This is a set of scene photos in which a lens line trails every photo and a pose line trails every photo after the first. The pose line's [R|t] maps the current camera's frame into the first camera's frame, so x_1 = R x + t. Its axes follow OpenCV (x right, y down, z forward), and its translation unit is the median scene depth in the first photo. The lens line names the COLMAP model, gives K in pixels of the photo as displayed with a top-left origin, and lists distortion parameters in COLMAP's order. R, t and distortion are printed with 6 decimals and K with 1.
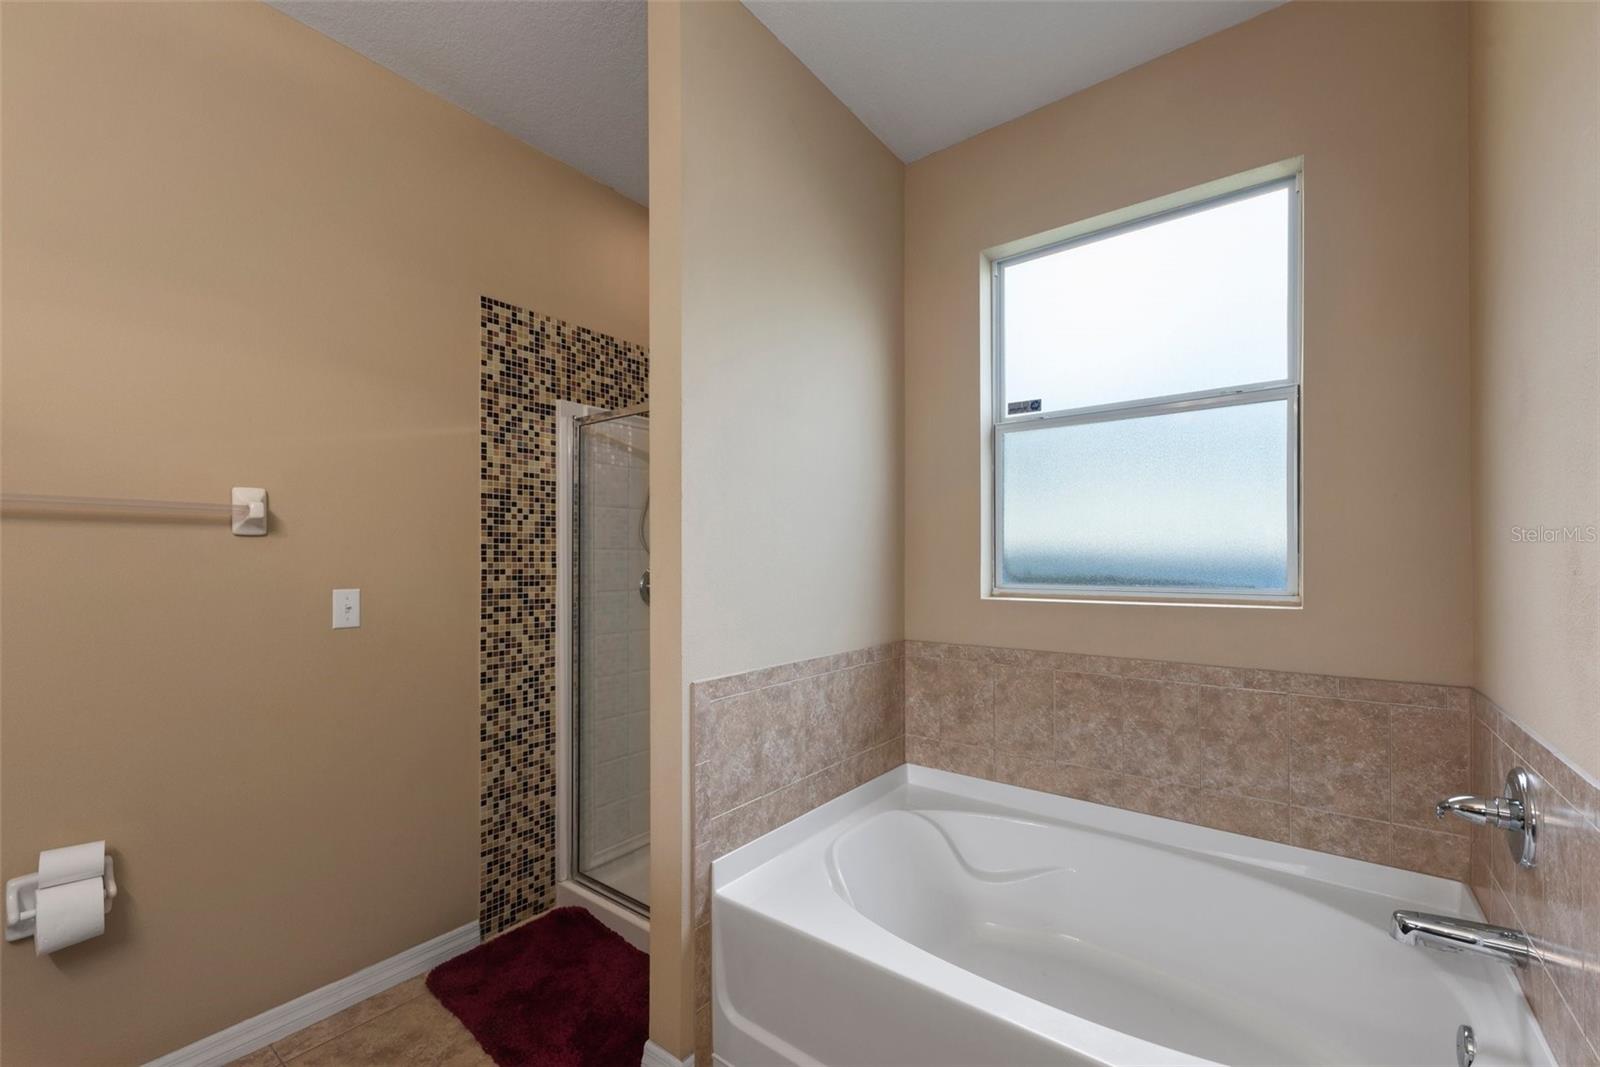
lens RADIAL K [[639.0, 0, 737.3], [0, 639.0, 551.0], [0, 0, 1]] dist [0.006058, -0.003434]
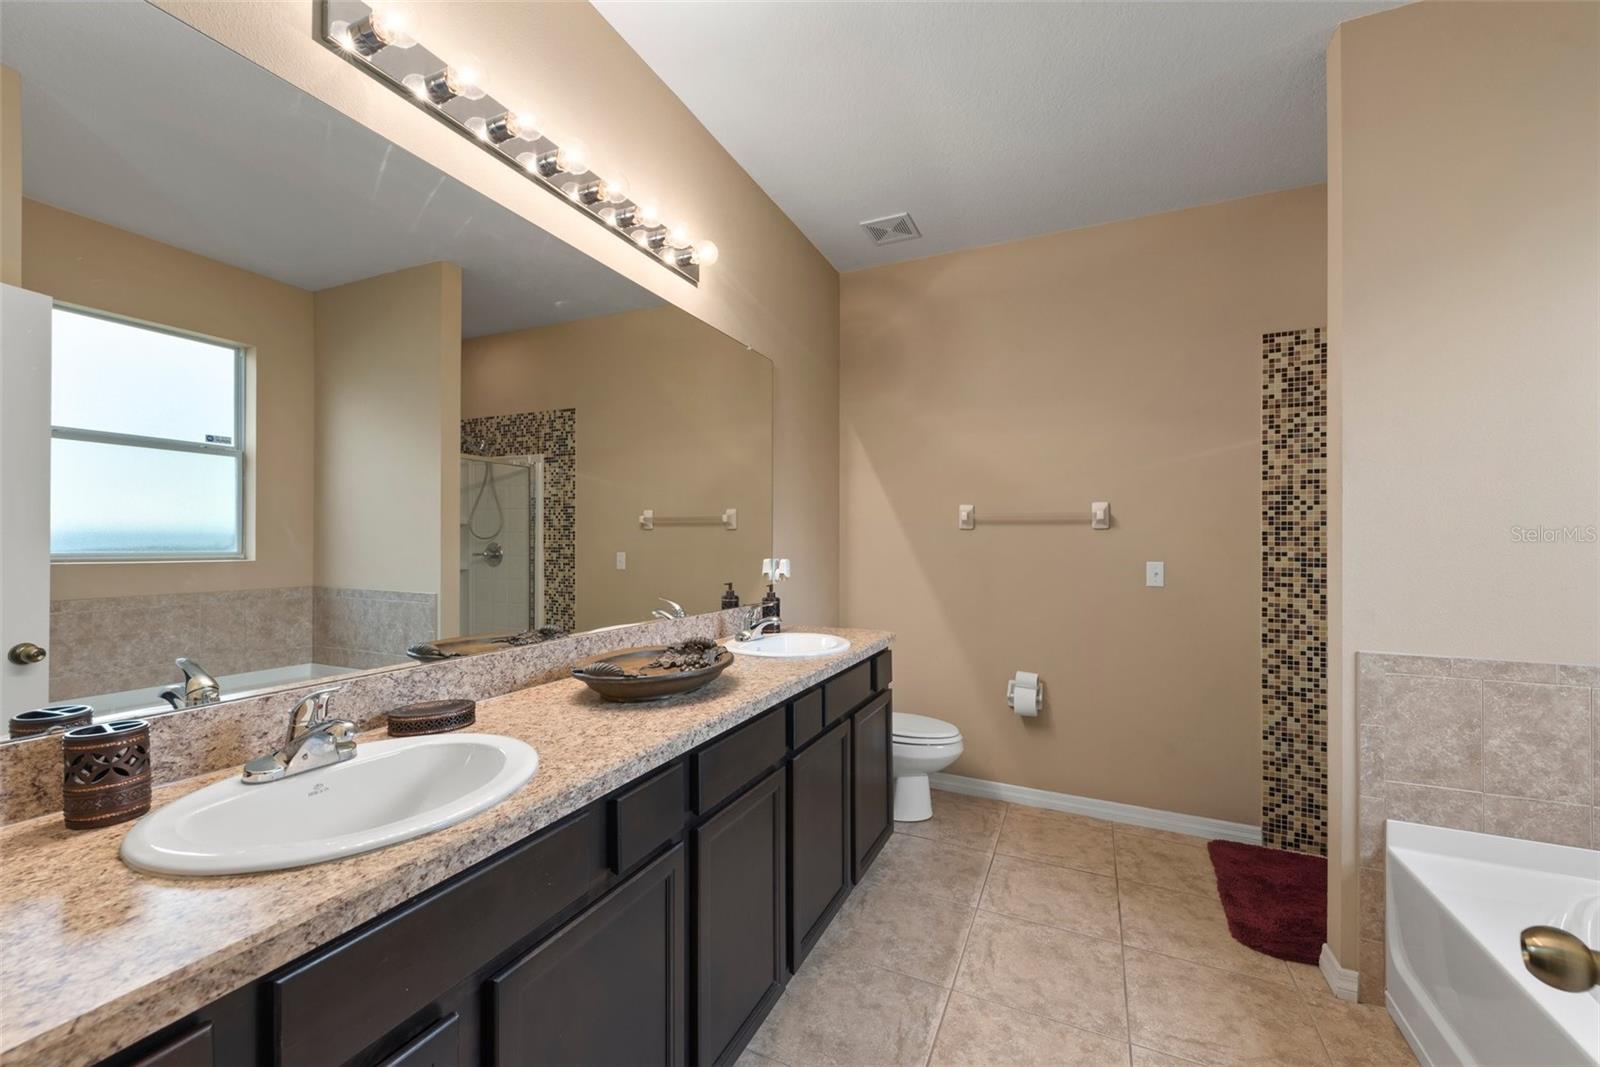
lens RADIAL K [[639.0, 0, 797.6], [0, 639.0, 535.3], [0, 0, 1]] dist [0.006058, -0.003434]
pose [[0.233855, -0.005724, -0.972255, 0.615372], [0.004152, 0.999979, -0.004888, -0.001366], [0.972263, -0.002894, 0.233873, -0.187537]]
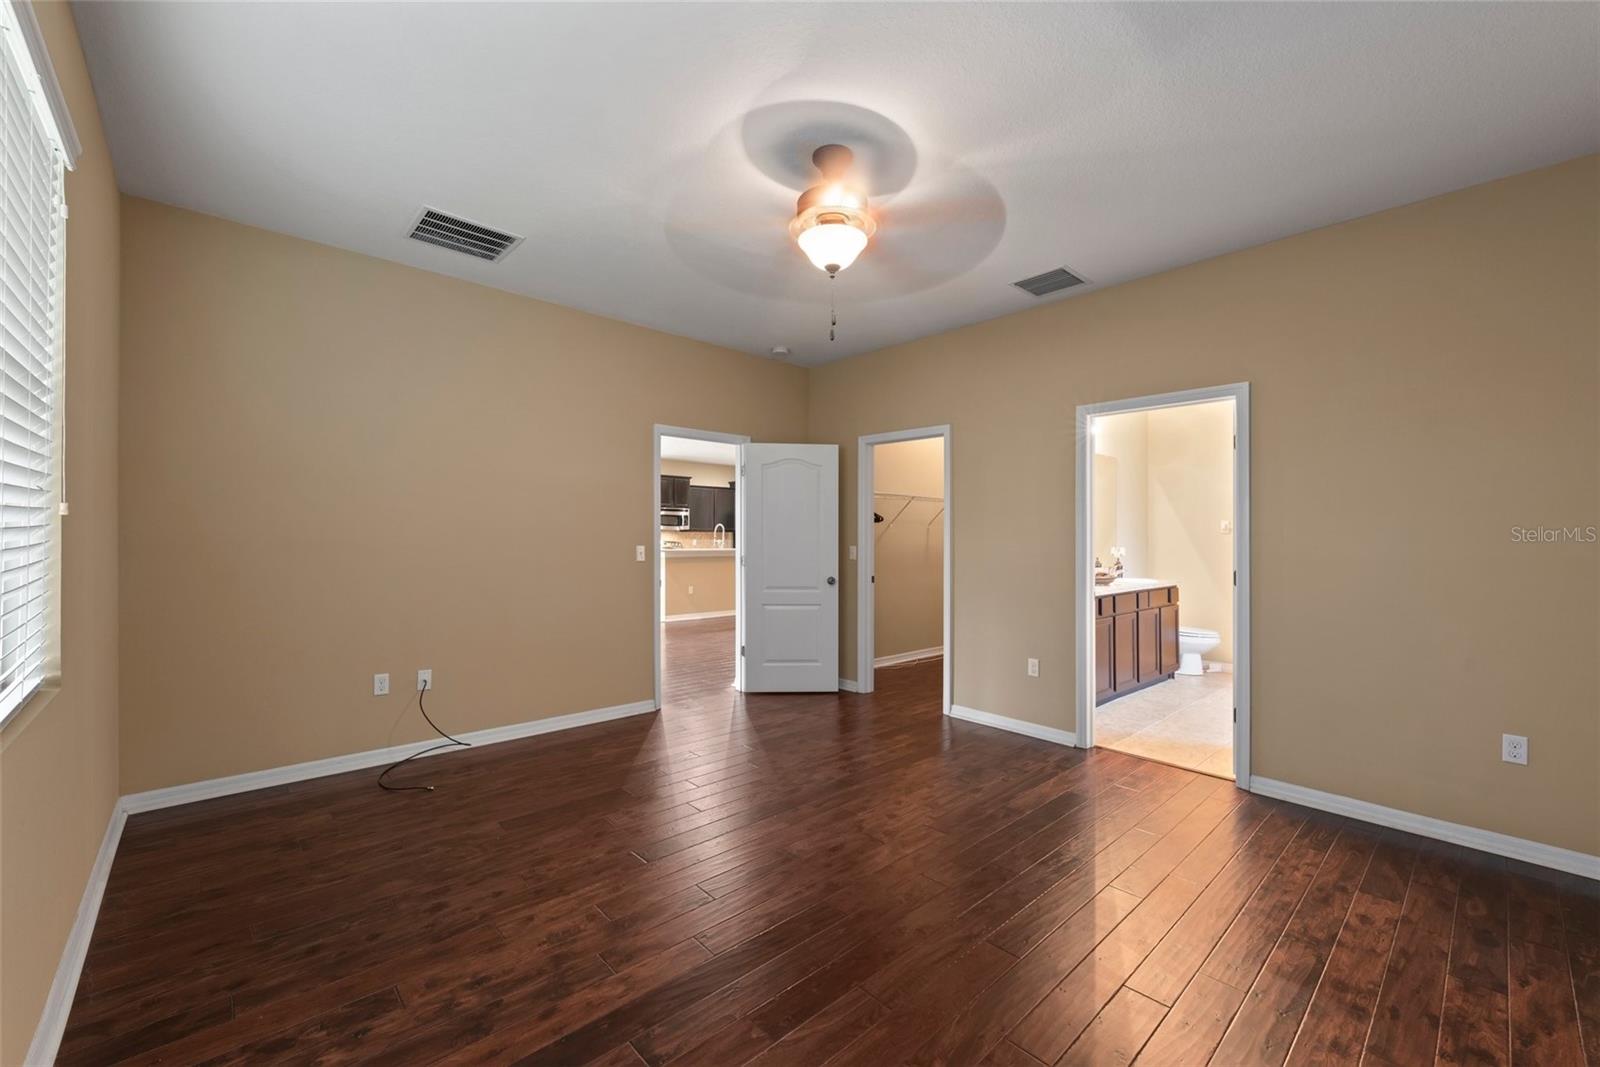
lens RADIAL K [[639.0, 0, 801.5], [0, 639.0, 533.3], [0, 0, 1]] dist [0.006058, -0.003434]
pose [[-0.158087, -0.001475, -0.987424, 3.210229], [0.001544, 0.999997, -0.001741, -0.026207], [0.987424, -0.001800, -0.158085, -1.188718]]
